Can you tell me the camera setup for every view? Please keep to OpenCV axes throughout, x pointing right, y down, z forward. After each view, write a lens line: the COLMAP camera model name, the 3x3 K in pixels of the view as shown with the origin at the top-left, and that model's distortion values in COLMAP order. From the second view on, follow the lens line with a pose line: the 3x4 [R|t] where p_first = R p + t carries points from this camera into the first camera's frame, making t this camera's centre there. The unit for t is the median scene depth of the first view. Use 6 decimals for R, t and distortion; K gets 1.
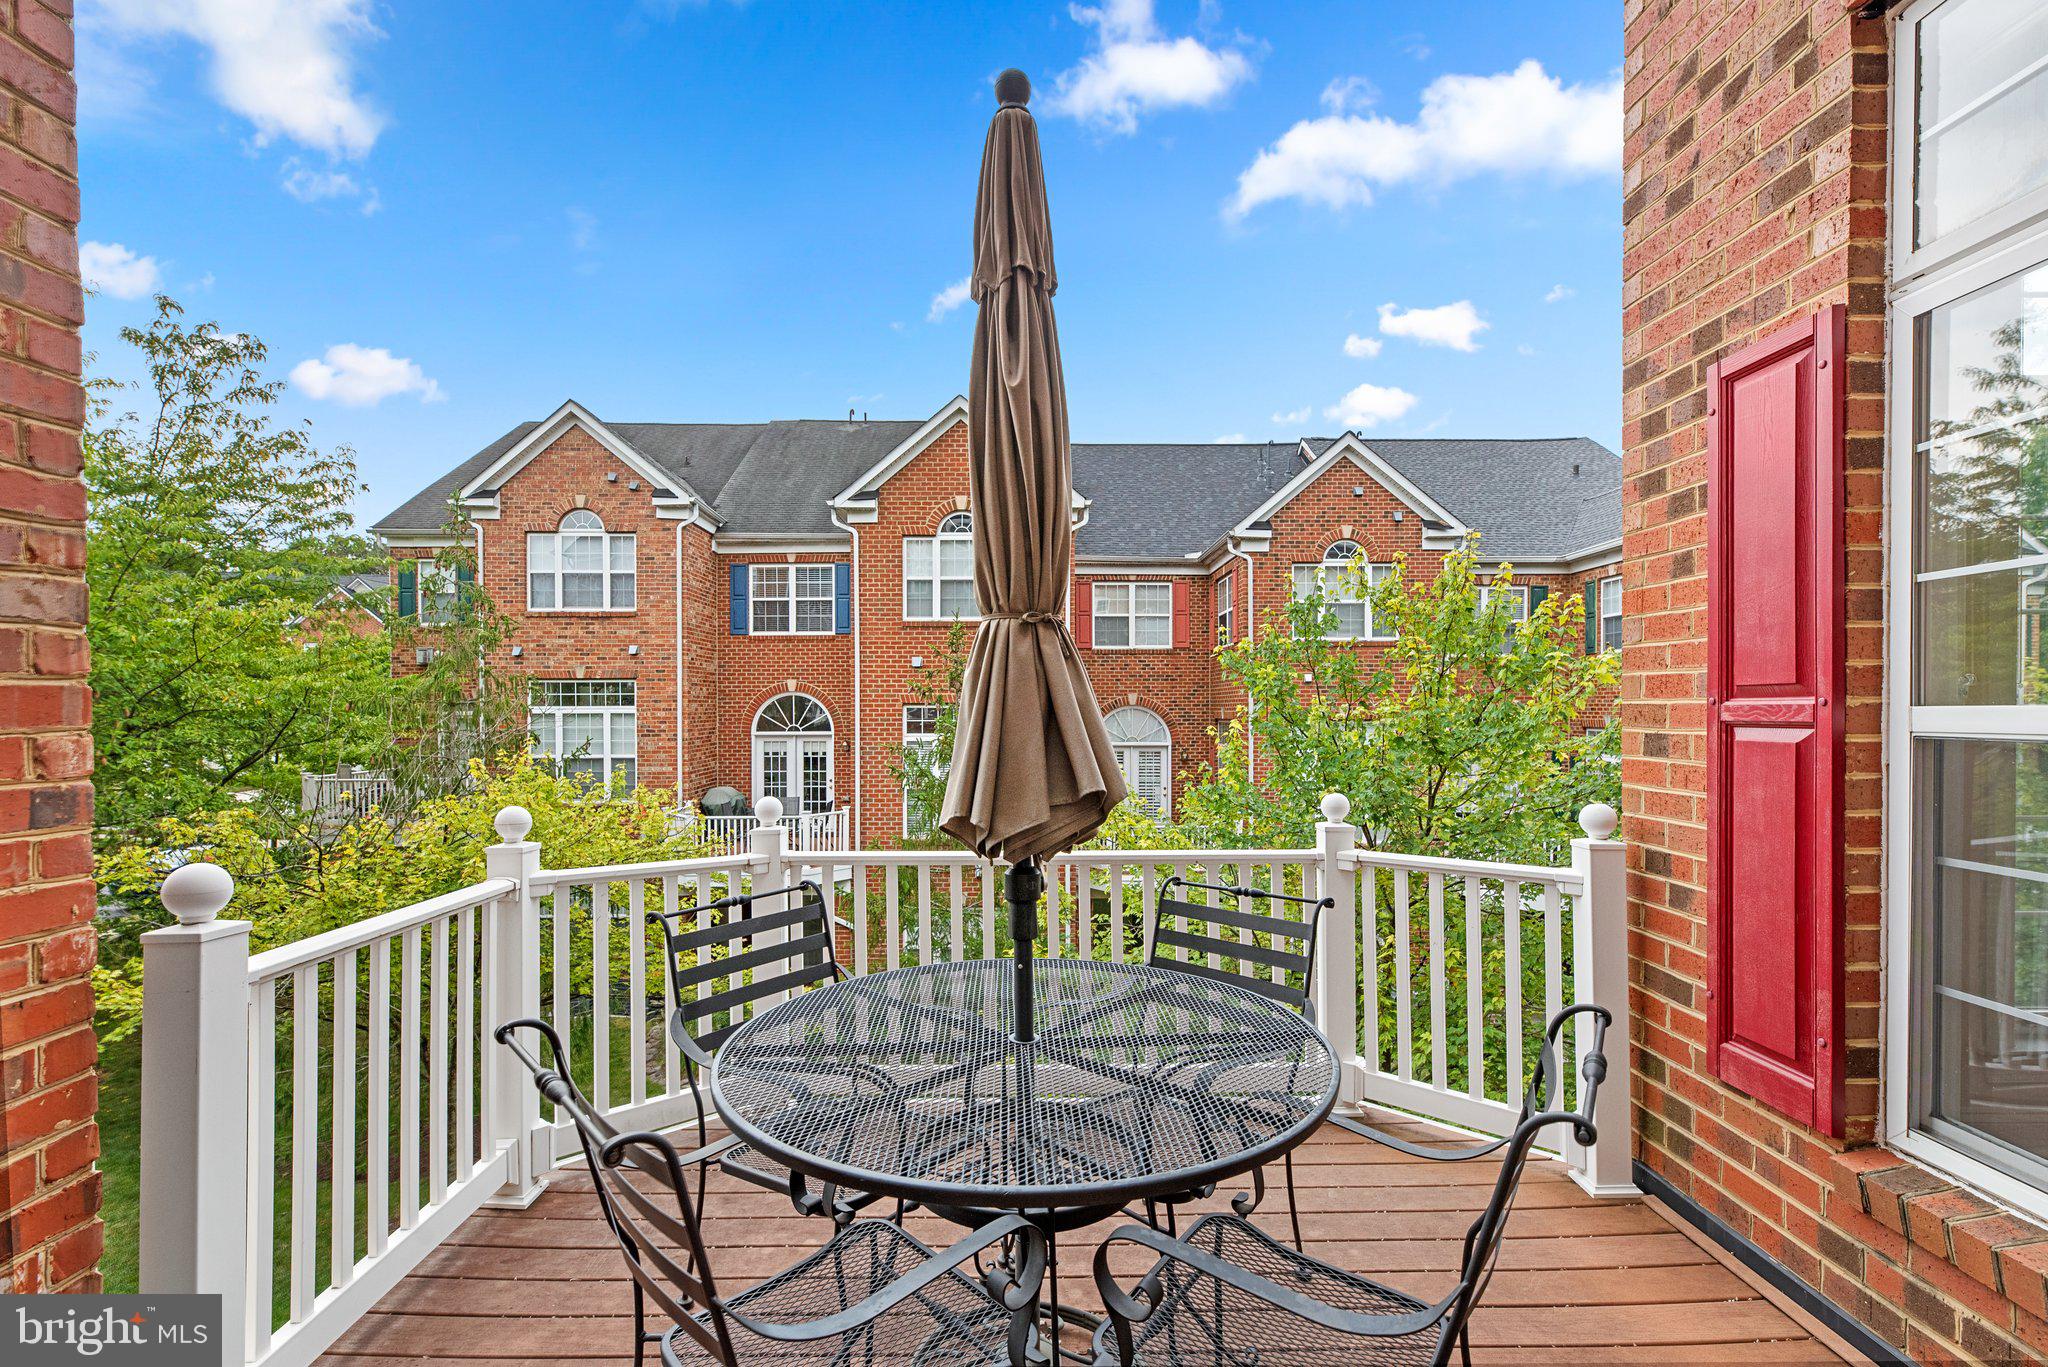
lens RADIAL K [[918.9, 0, 1024.6], [0, 918.9, 709.6], [0, 0, 1]] dist [0.001409, -0.000522]
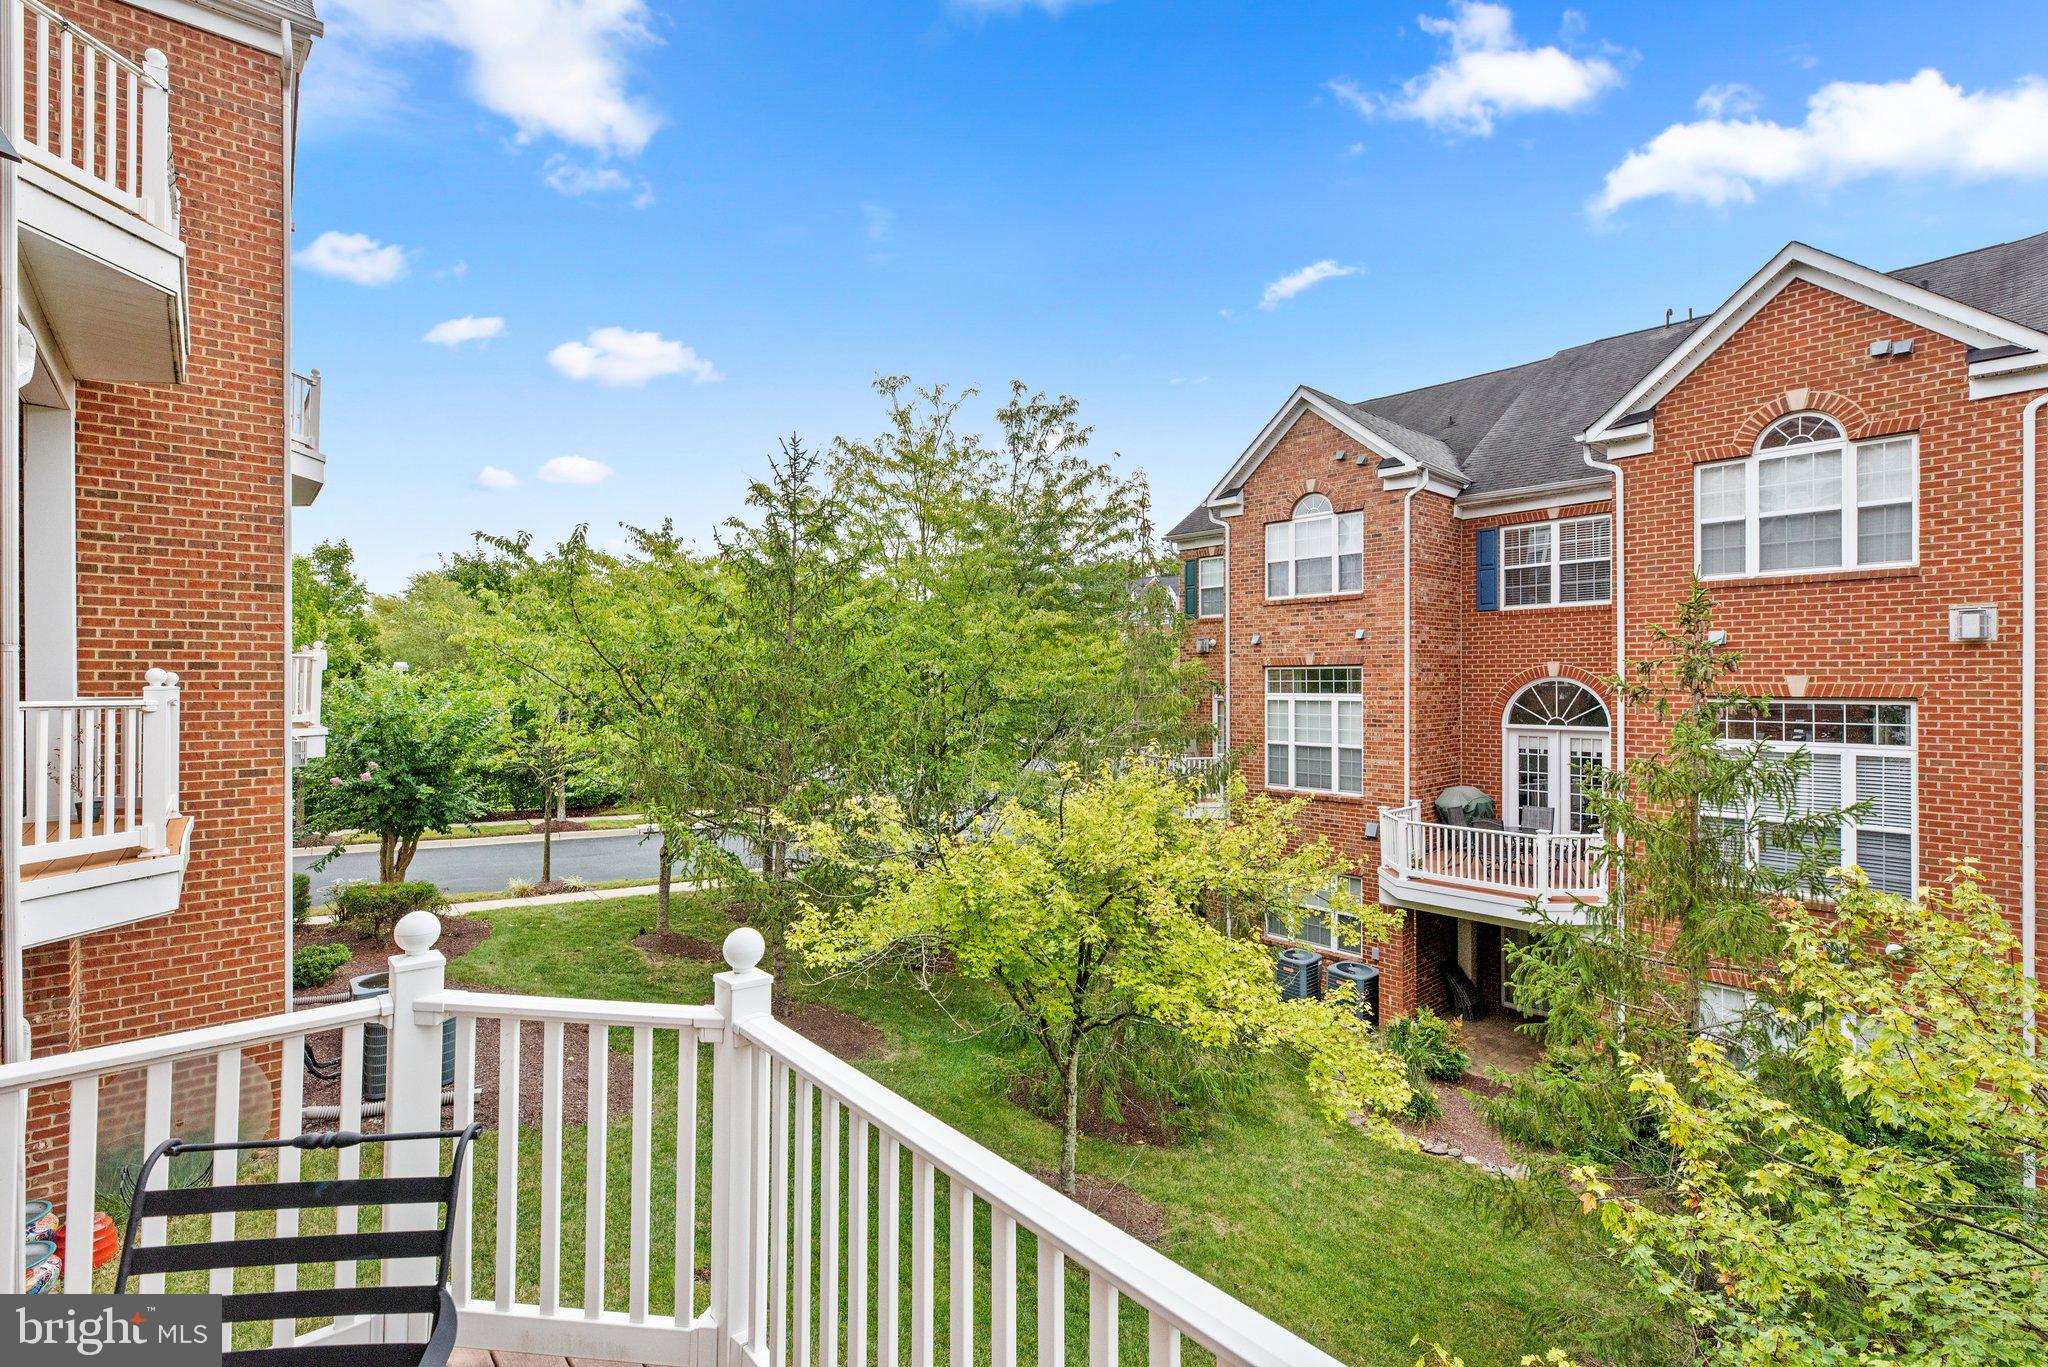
lens RADIAL K [[918.9, 0, 1088.7], [0, 918.9, 669.7], [0, 0, 1]] dist [0.001409, -0.000522]
pose [[0.648065, 0.000414, -0.761585, 0.112033], [-0.001638, 0.999998, -0.000850, -0.027279], [0.761584, 0.001799, 0.648064, 0.175864]]
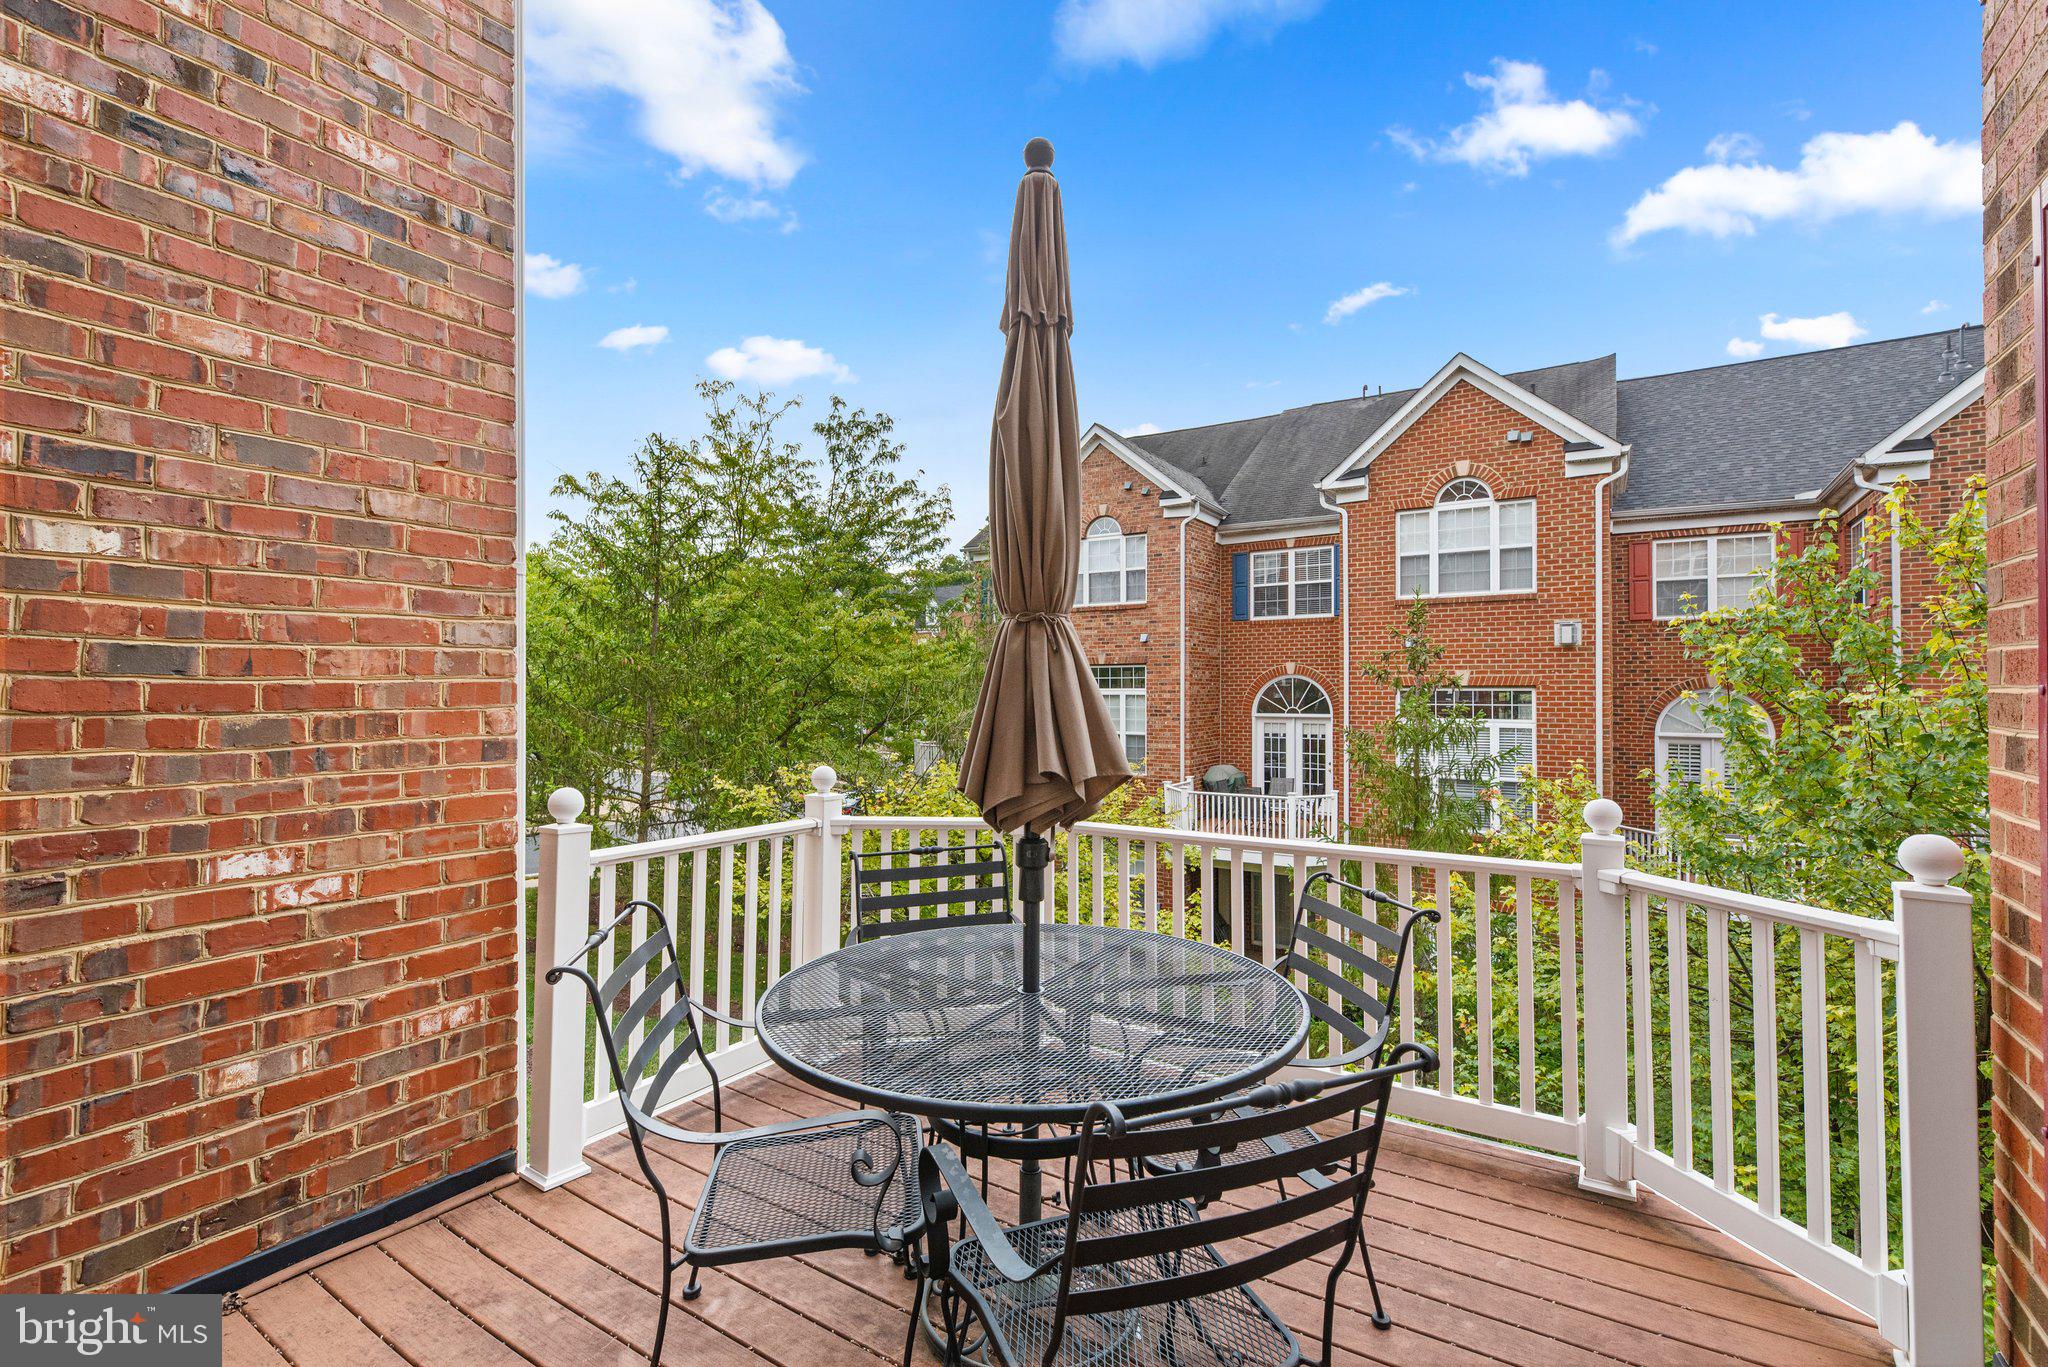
lens RADIAL K [[918.9, 0, 1066.4], [0, 918.9, 678.4], [0, 0, 1]] dist [0.001409, -0.000522]
pose [[0.841706, -0.004995, -0.539914, 0.096850], [-0.002341, 0.999914, -0.012900, -0.001421], [0.539932, 0.012122, 0.841622, 0.011054]]
